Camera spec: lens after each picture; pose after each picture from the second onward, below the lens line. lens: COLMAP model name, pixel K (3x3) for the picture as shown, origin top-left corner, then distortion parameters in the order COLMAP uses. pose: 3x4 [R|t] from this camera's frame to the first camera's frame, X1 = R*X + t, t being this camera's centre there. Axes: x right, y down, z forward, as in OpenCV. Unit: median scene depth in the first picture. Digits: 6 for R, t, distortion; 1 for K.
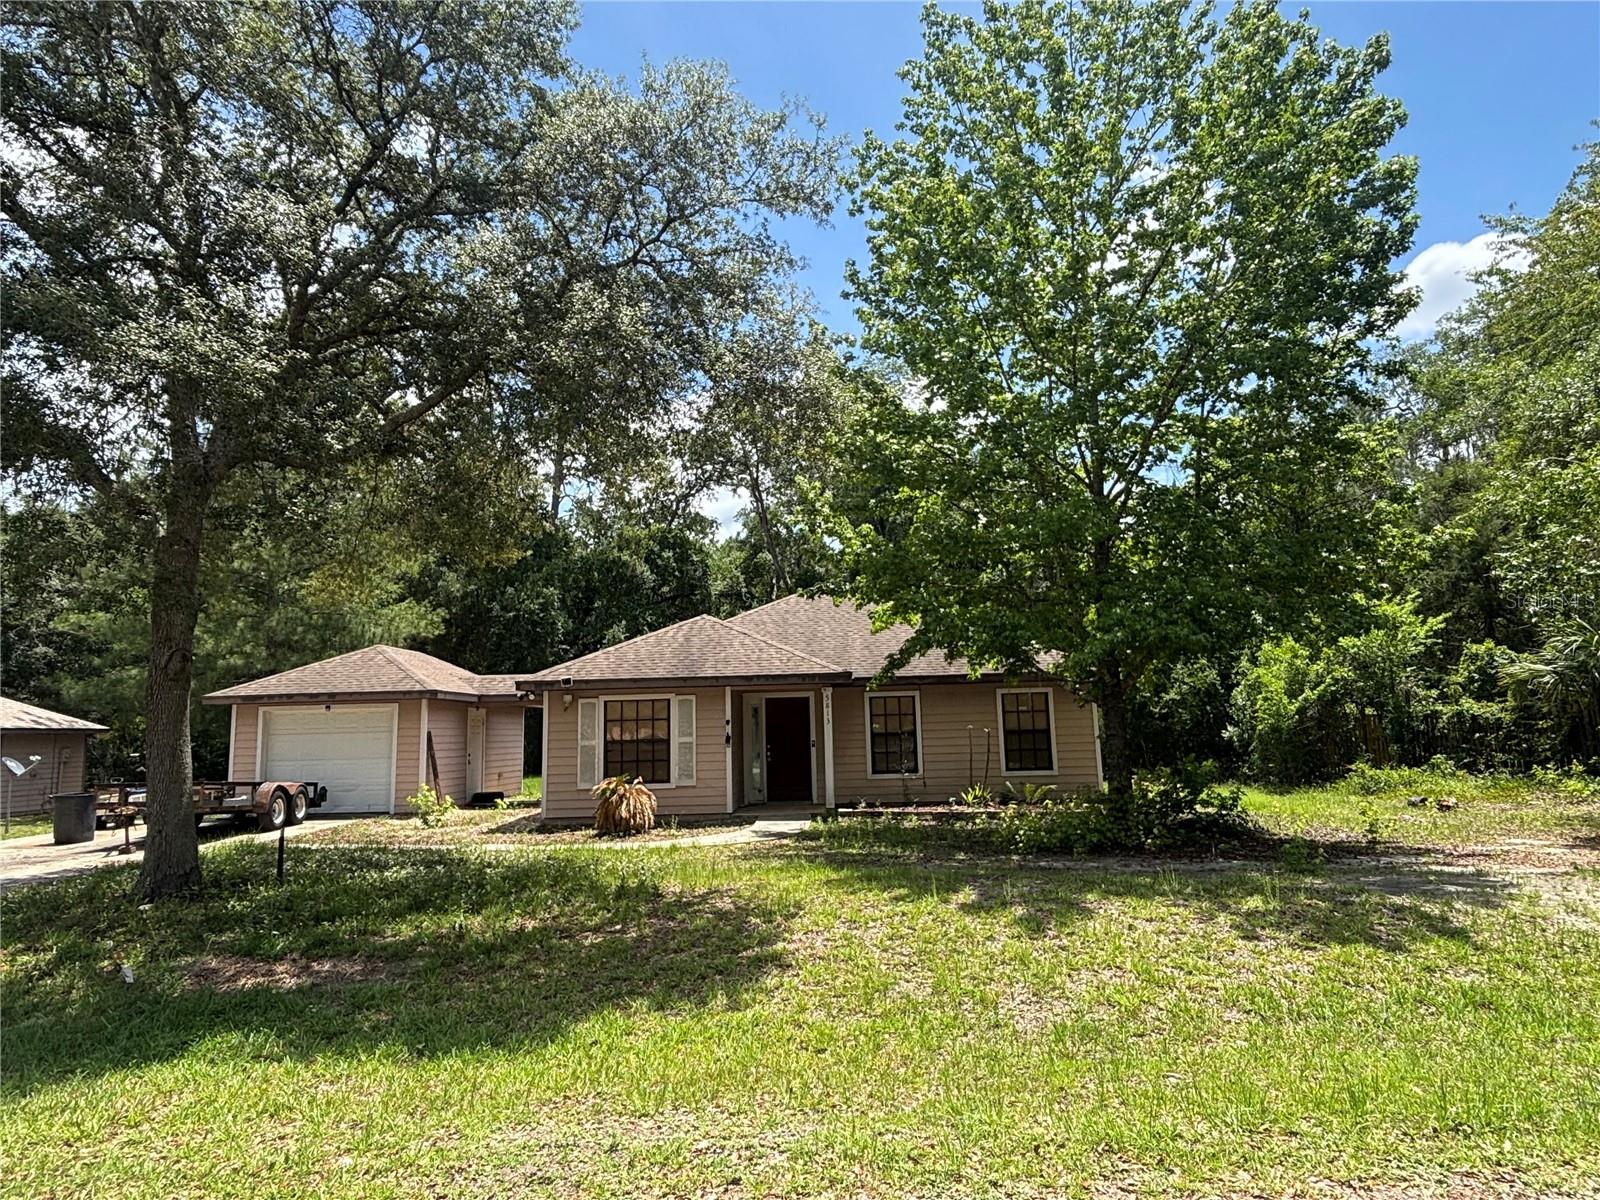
lens RADIAL K [[943.2, 0, 800.0], [0, 943.2, 600.0], [0, 0, 1]] dist [0.079987, -0.154327]
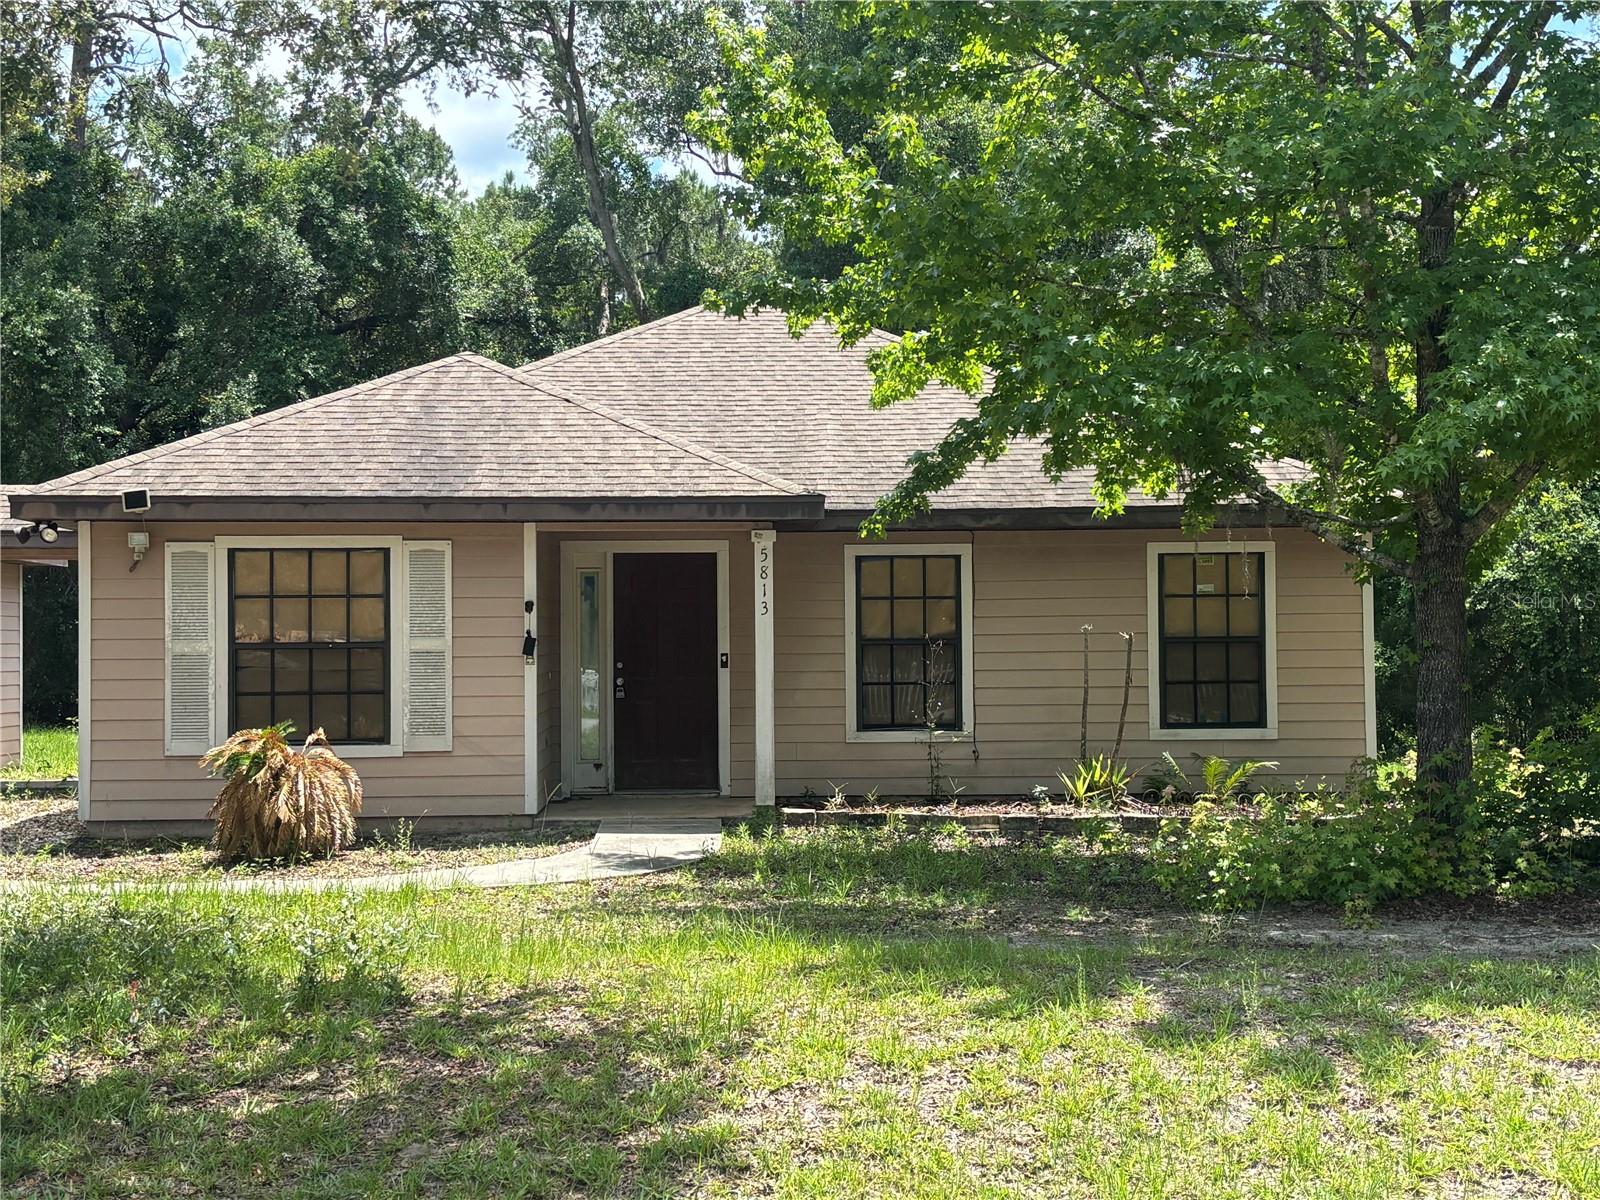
lens RADIAL K [[2126.8, 0, 800.0], [0, 2126.8, 600.0], [0, 0, 1]] dist [0.245560, -0.935452]
pose [[0.997156, 0.019440, 0.072809, -0.024857], [-0.027838, 0.992840, 0.116164, 0.011983], [-0.070030, -0.117860, 0.990558, 0.040522]]
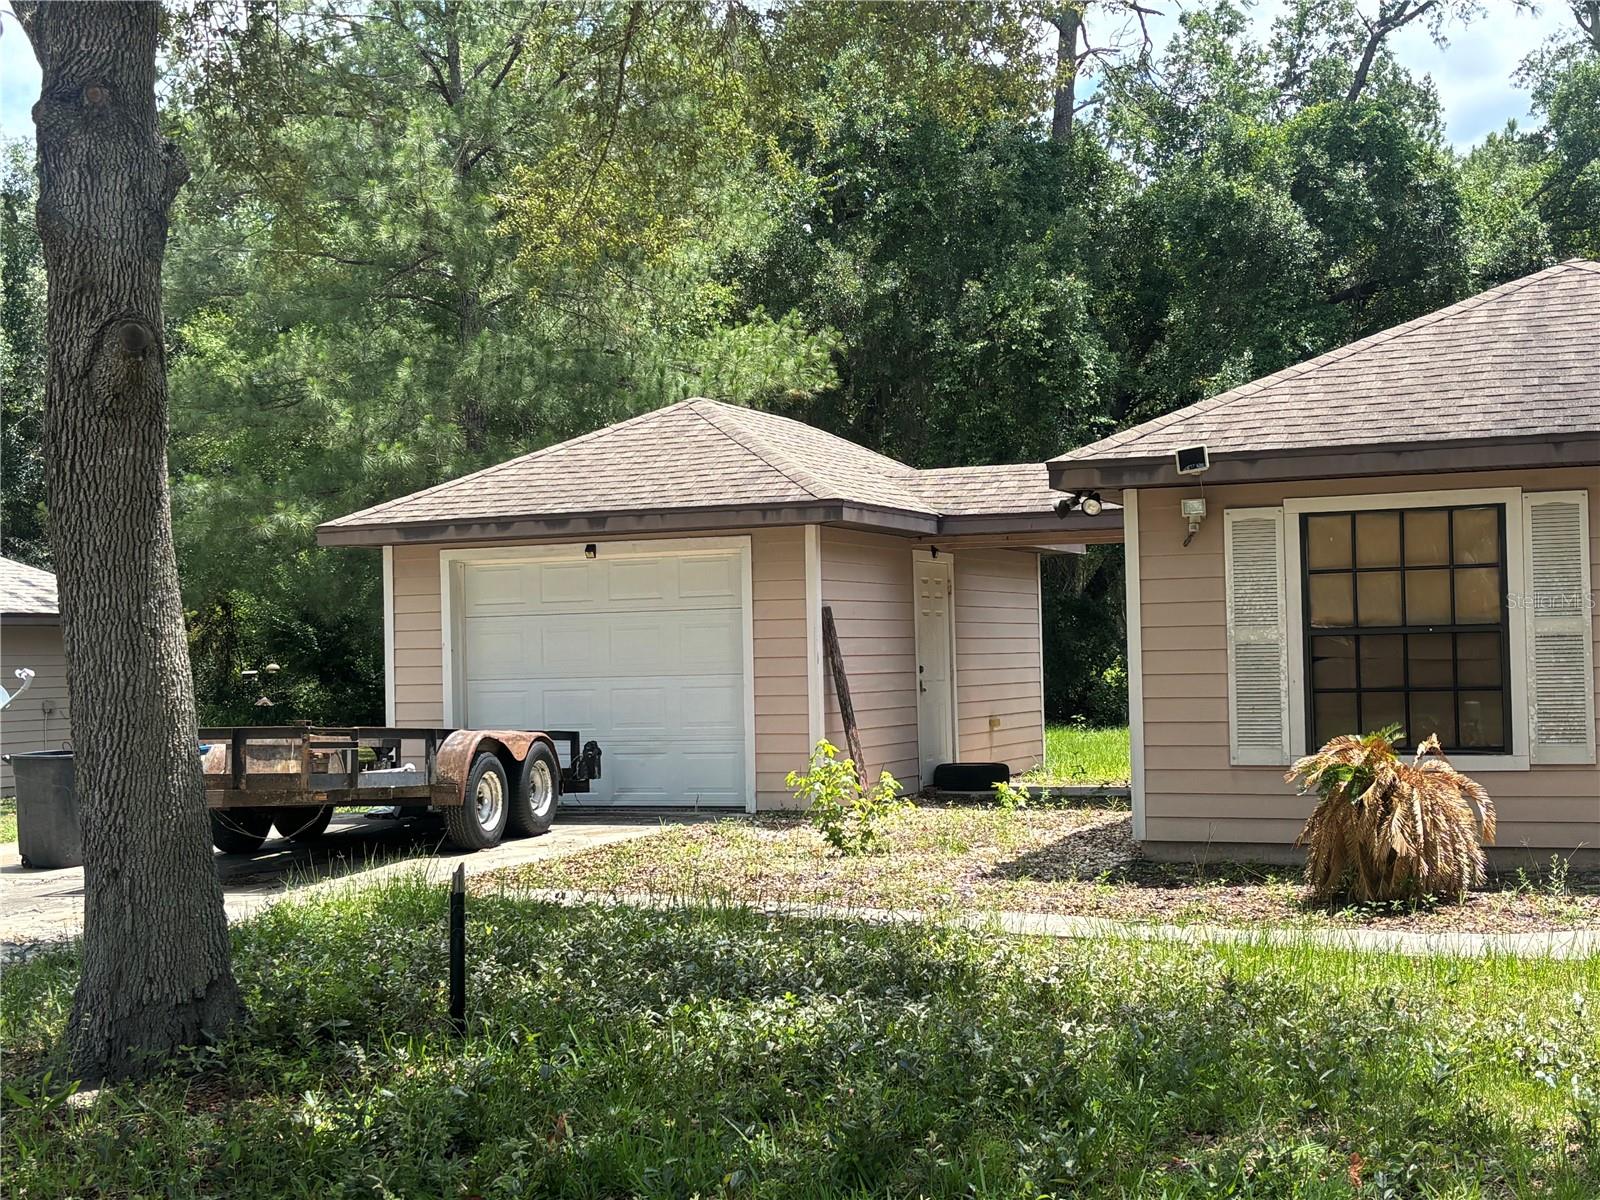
lens RADIAL K [[2126.8, 0, 800.0], [0, 2126.8, 600.0], [0, 0, 1]] dist [0.245560, -0.935452]
pose [[0.932461, -0.006616, -0.361211, -0.096156], [0.050954, 0.992246, 0.113362, 0.040744], [0.357660, -0.124111, 0.925568, 0.215127]]
